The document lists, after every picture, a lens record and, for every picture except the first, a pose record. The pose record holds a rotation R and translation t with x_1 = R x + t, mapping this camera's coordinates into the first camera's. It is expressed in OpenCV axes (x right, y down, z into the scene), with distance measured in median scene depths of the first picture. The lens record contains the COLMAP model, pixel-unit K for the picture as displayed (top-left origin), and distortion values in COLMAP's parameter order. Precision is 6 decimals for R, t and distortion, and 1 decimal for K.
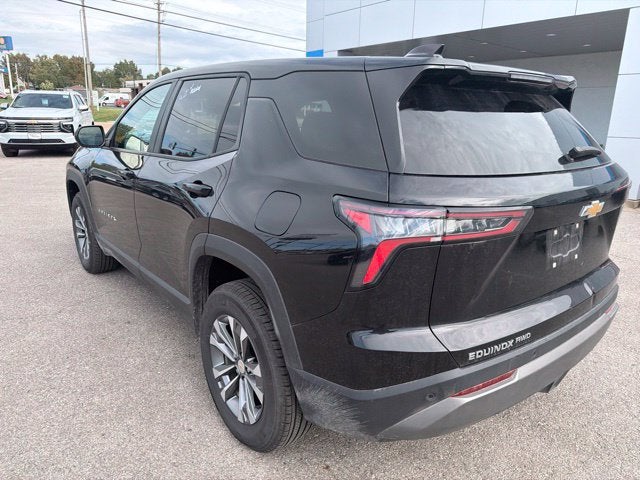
lens RADIAL K [[457.4, 0, 323.3], [0, 457.4, 239.5], [0, 0, 1]] dist [0.001575, -0.006354]
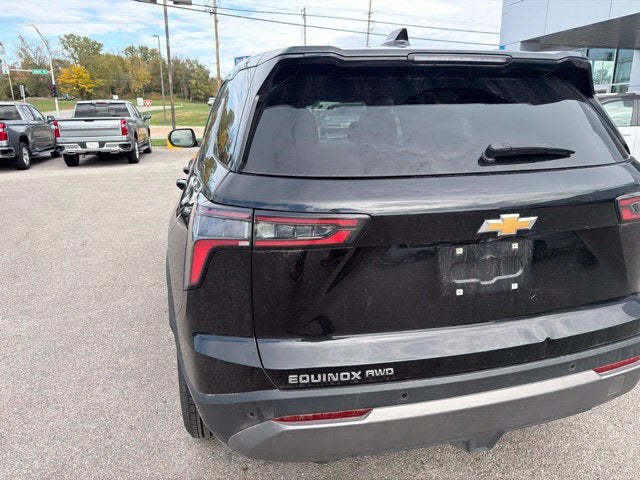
lens RADIAL K [[453.3, 0, 323.3], [0, 453.3, 235.2], [0, 0, 1]] dist [0.025885, -0.031863]
pose [[0.909968, 0.077297, -0.407411, 0.687022], [-0.082084, 0.996609, 0.005745, -0.031642], [0.406474, 0.028214, 0.913227, 0.204128]]
